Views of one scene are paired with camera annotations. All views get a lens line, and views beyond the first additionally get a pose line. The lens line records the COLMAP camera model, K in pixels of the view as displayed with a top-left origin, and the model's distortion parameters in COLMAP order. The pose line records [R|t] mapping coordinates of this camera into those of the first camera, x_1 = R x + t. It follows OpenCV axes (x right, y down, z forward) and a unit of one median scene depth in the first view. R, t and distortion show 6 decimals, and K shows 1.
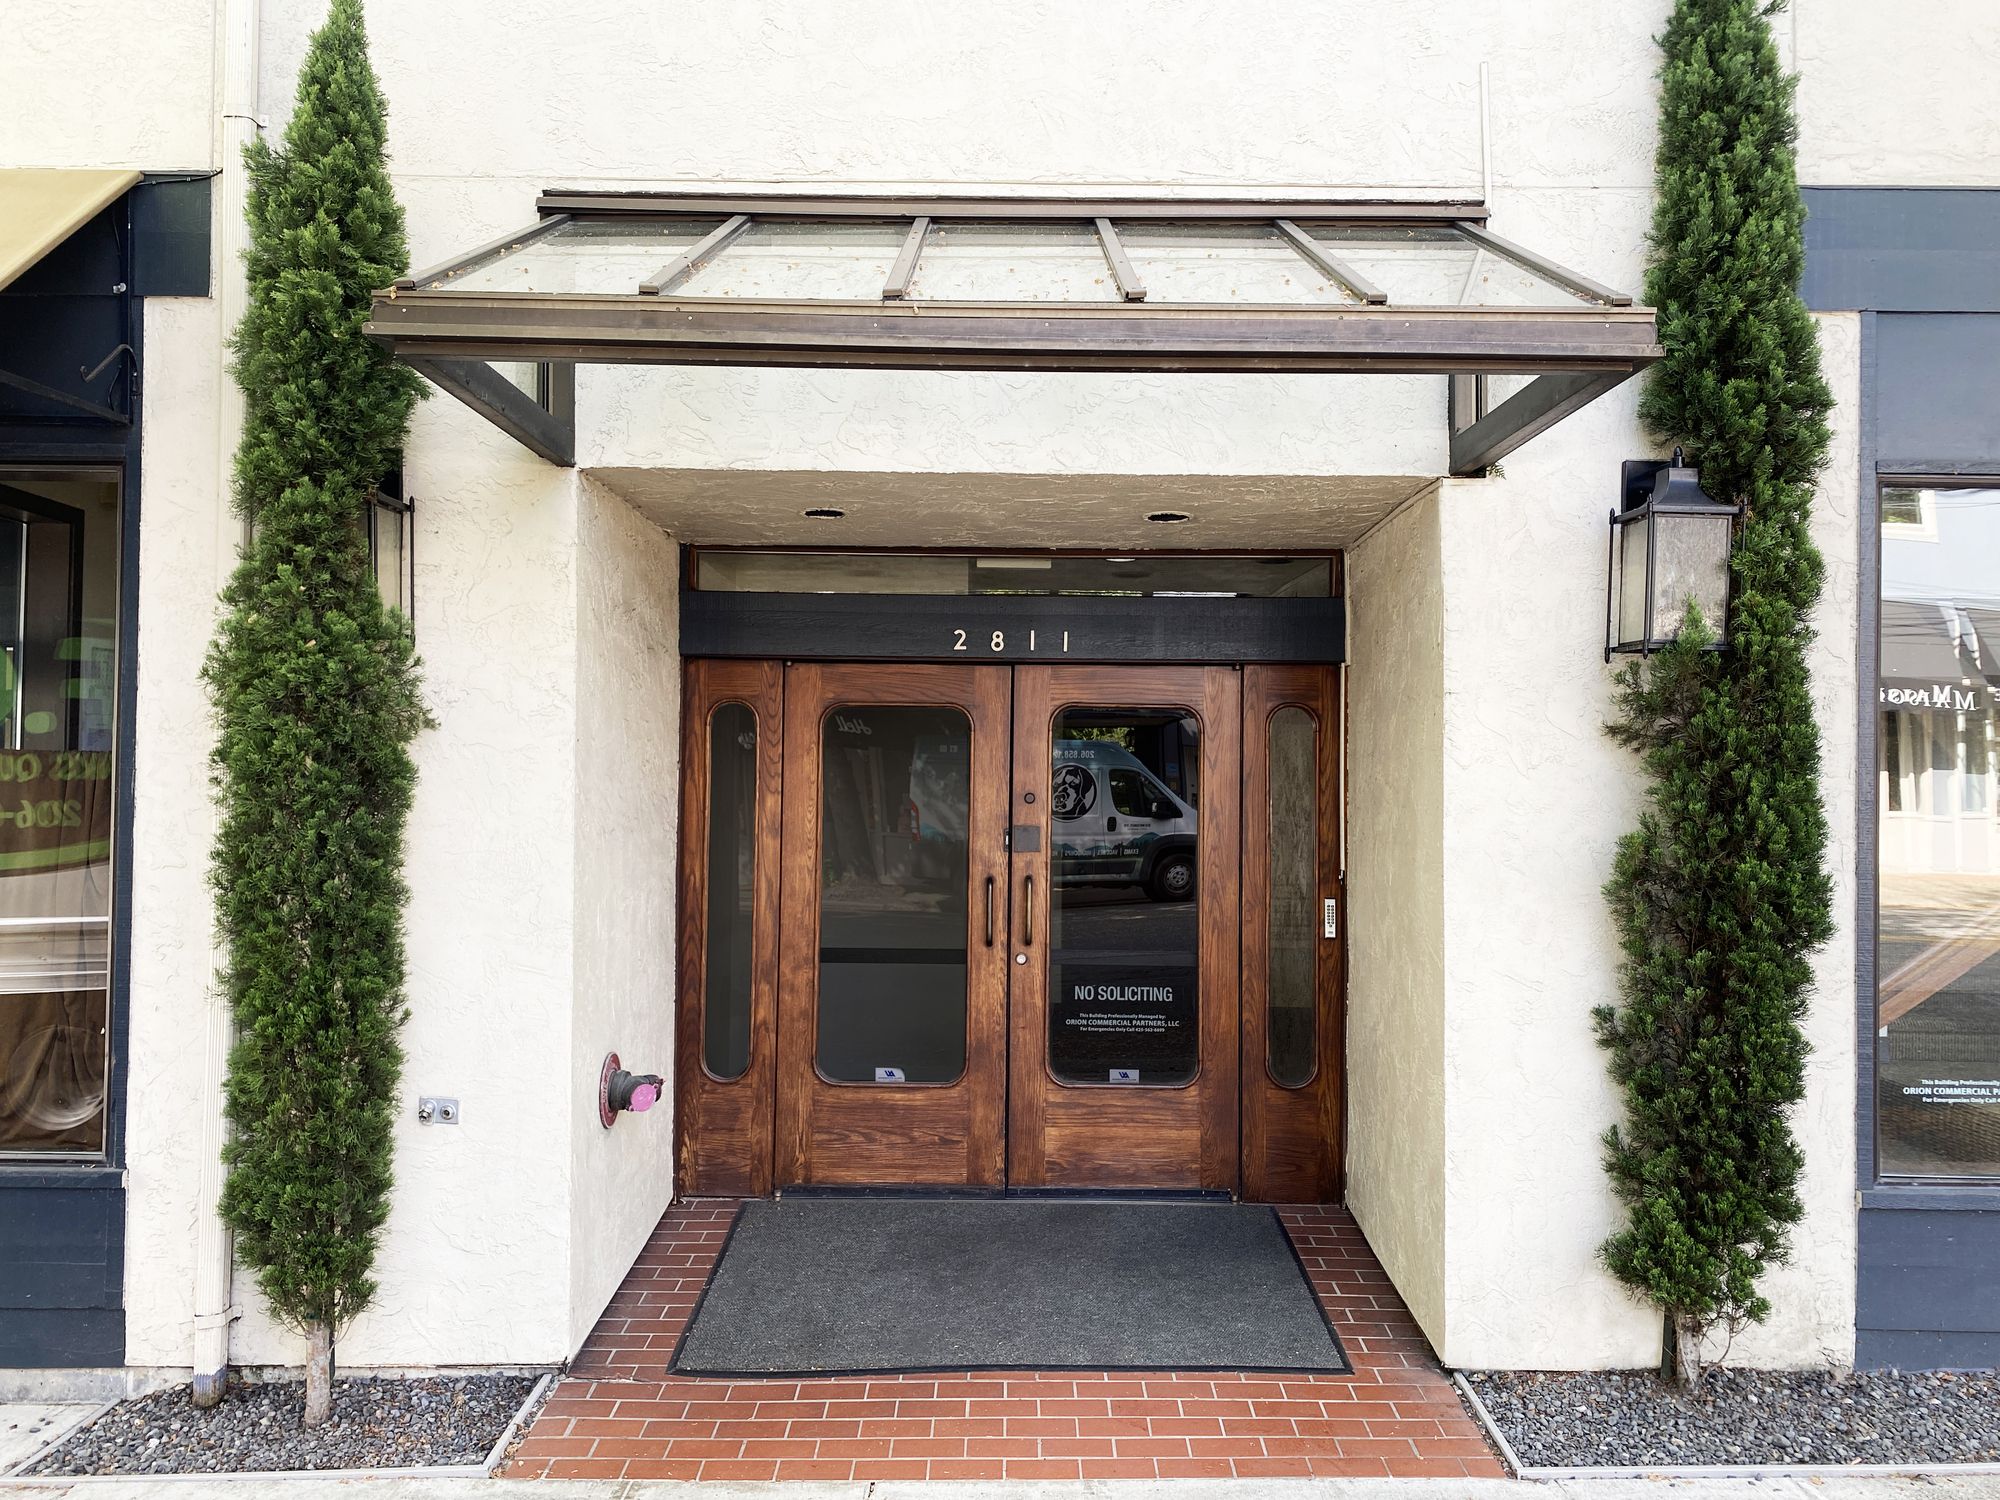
lens RADIAL K [[1524.9, 0, 1000.0], [0, 1524.9, 750.0], [0, 0, 1]] dist [0.078999, 0.000631]
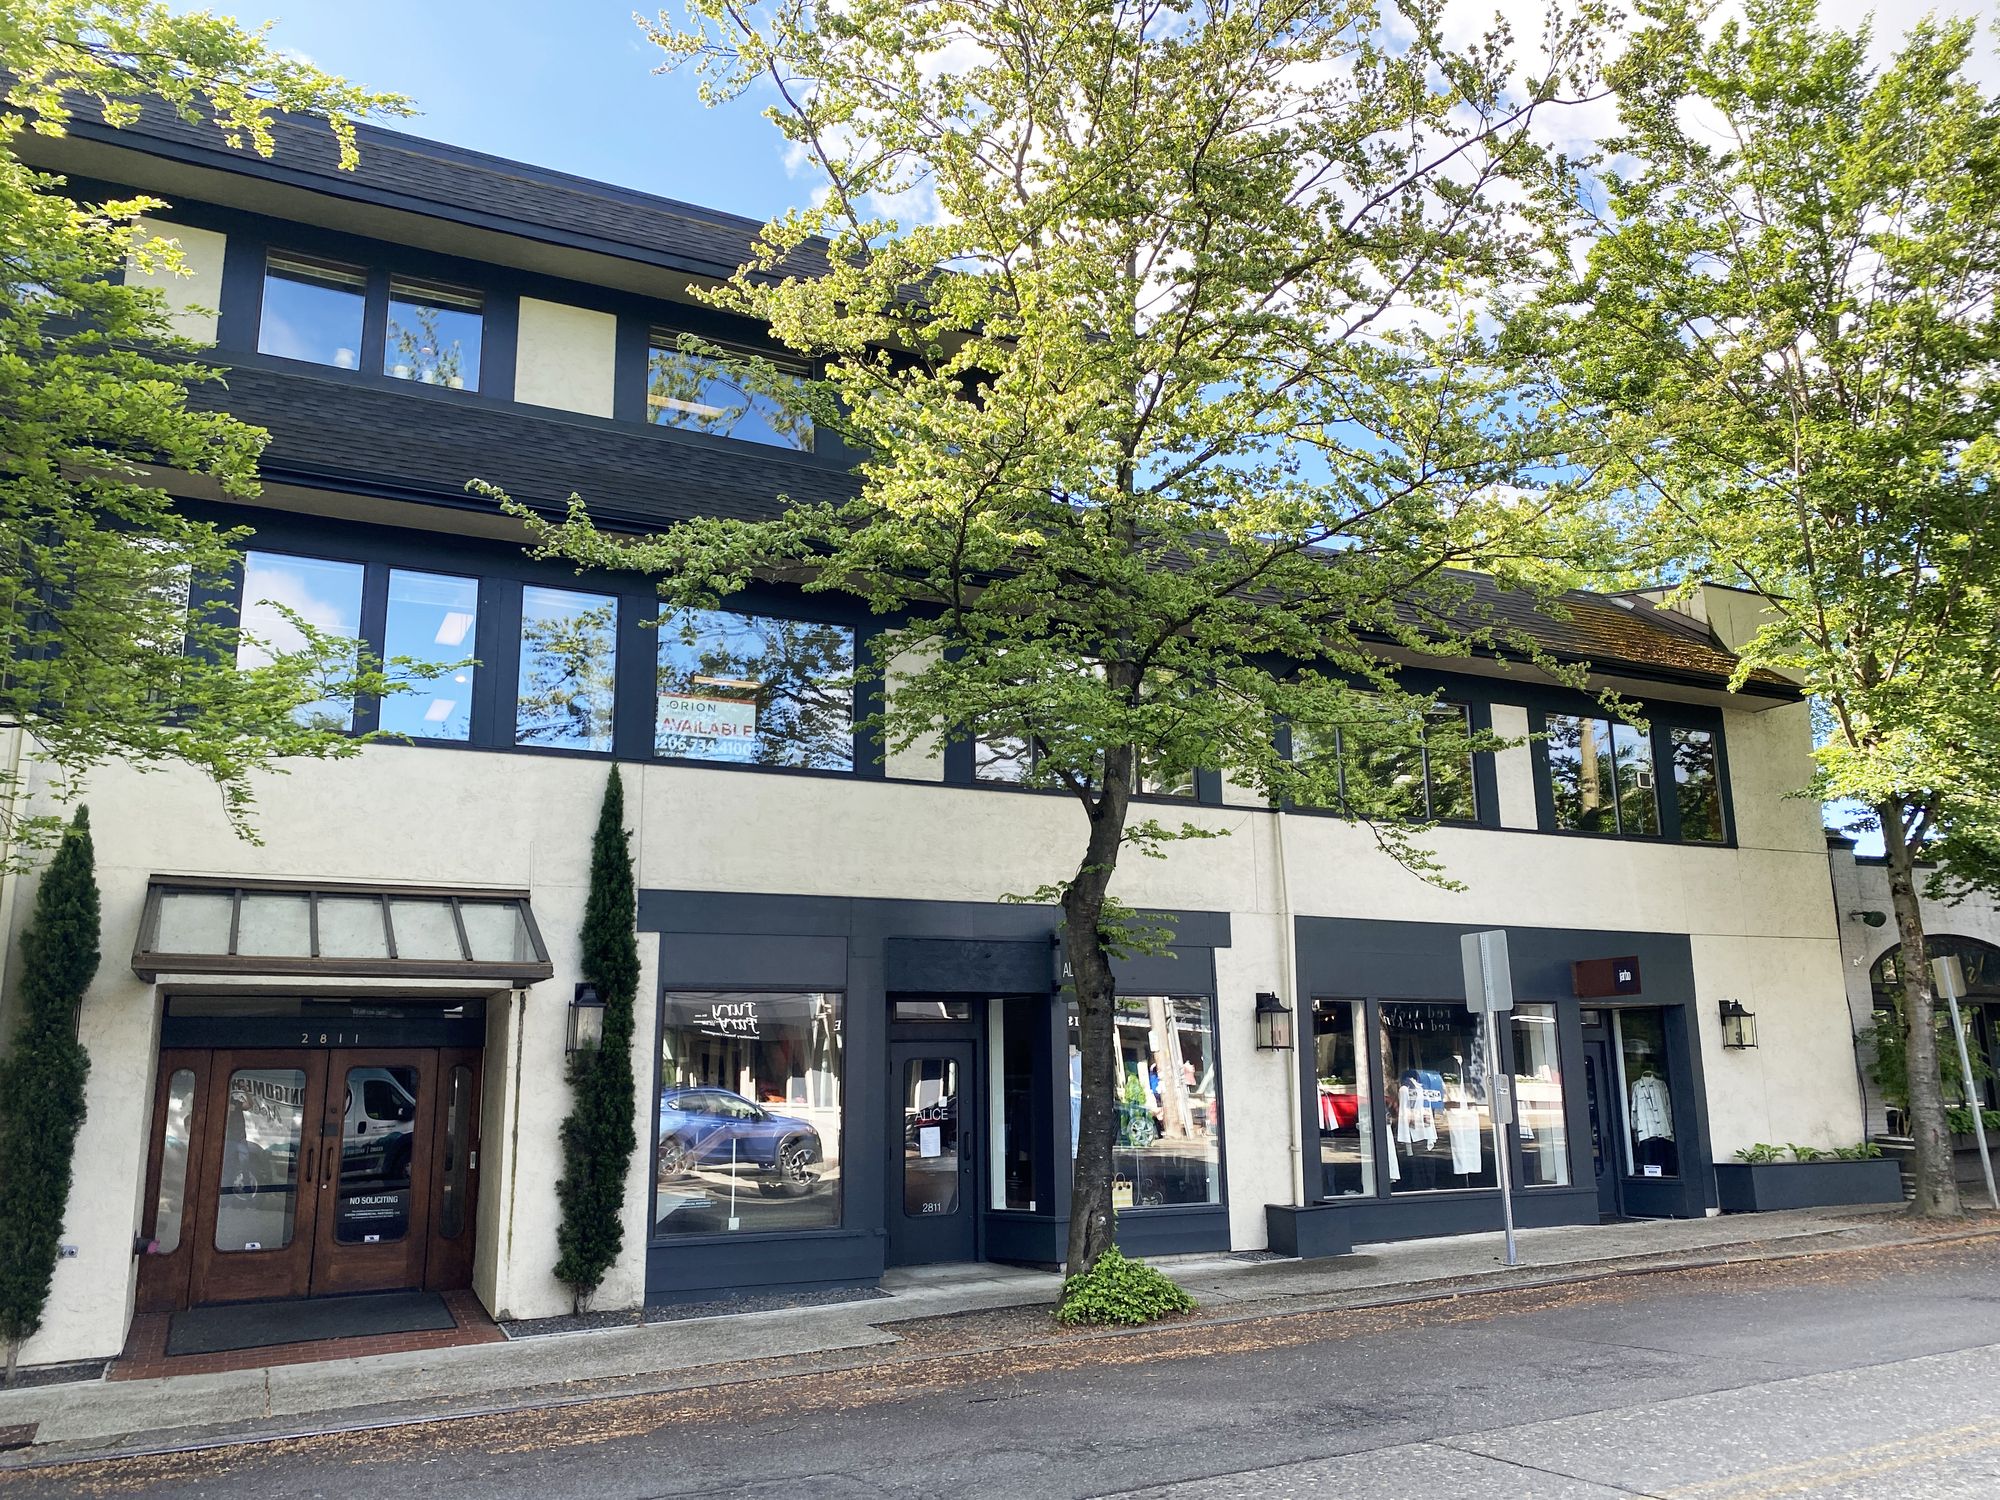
lens RADIAL K [[1524.6, 0, 1000.0], [0, 1524.6, 750.0], [0, 0, 1]] dist [0.005863, 0.005920]
pose [[0.893821, 0.072145, 0.442581, -0.176197], [0.013096, 0.982352, -0.186582, -0.073823], [-0.448232, 0.172567, 0.877103, -1.910516]]
